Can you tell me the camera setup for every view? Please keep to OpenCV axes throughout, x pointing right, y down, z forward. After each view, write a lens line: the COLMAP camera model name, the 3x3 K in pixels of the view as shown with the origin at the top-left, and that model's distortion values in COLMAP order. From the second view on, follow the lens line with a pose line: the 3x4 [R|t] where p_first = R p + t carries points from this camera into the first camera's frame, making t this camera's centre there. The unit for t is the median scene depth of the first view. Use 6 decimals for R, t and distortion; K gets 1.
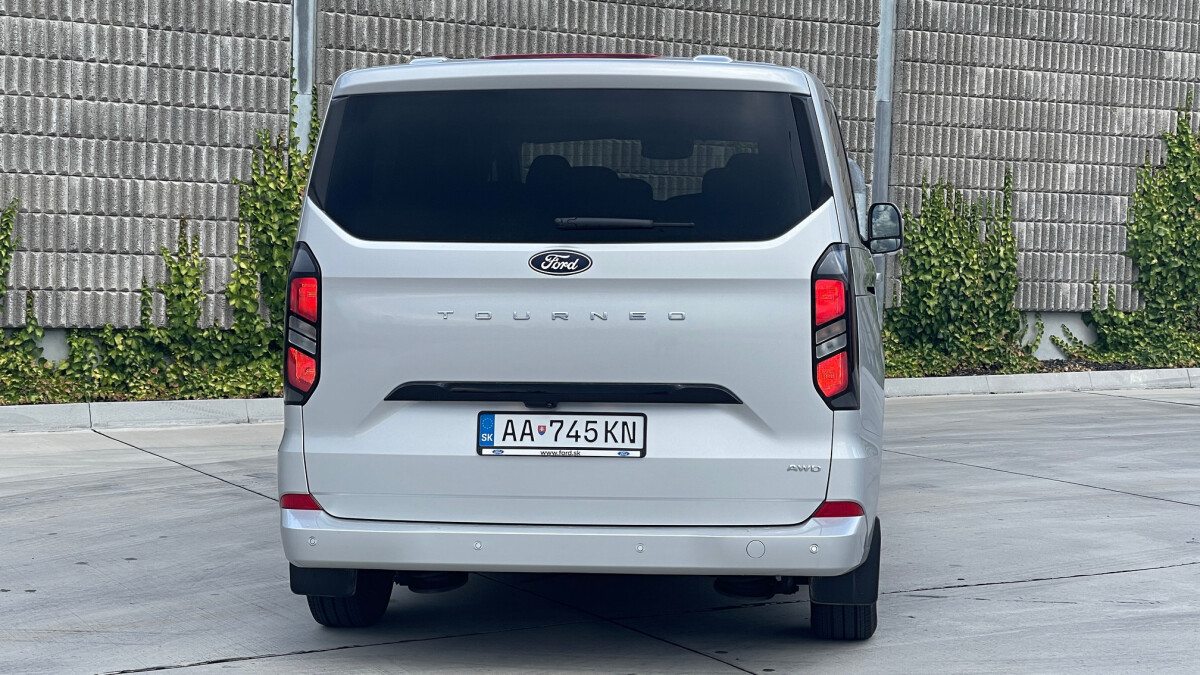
lens RADIAL K [[2201.2, 0, 596.7], [0, 2201.2, 346.8], [0, 0, 1]] dist [0.258108, -0.207926]
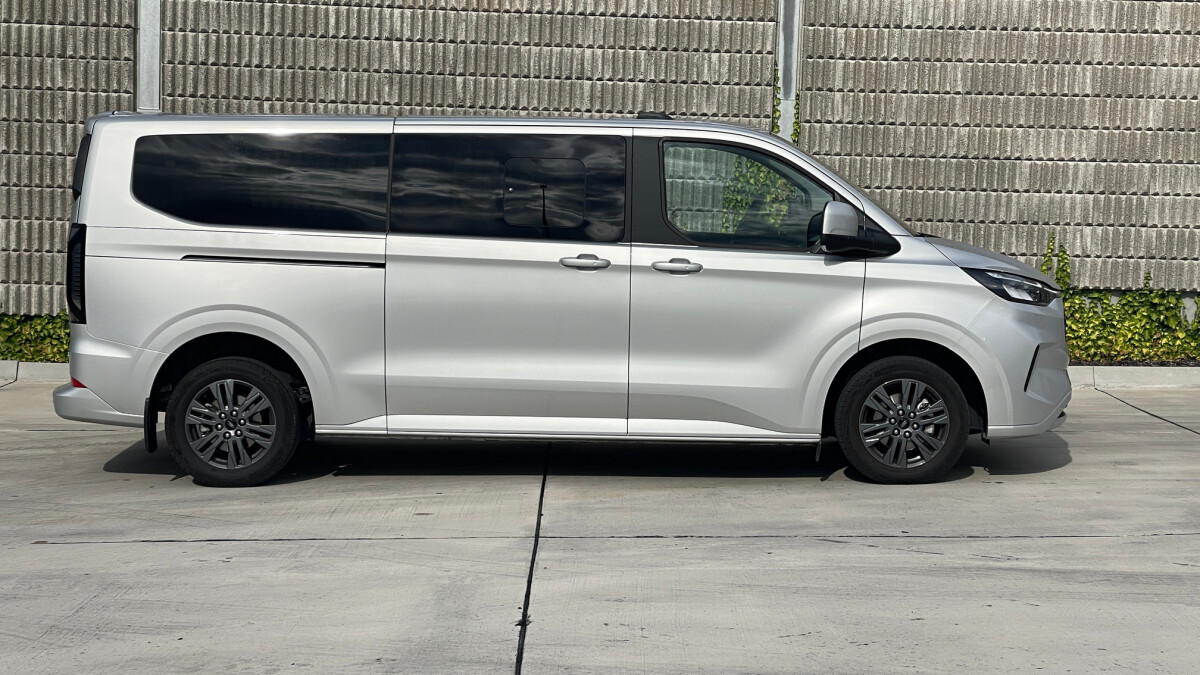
lens RADIAL K [[2201.2, 0, 596.7], [0, 2201.2, 346.8], [0, 0, 1]] dist [0.258108, -0.207926]
pose [[0.883568, 0.029157, -0.467393, 0.325248], [-0.024849, 0.999573, 0.015381, -0.002573], [0.467642, -0.001976, 0.883916, -0.049267]]
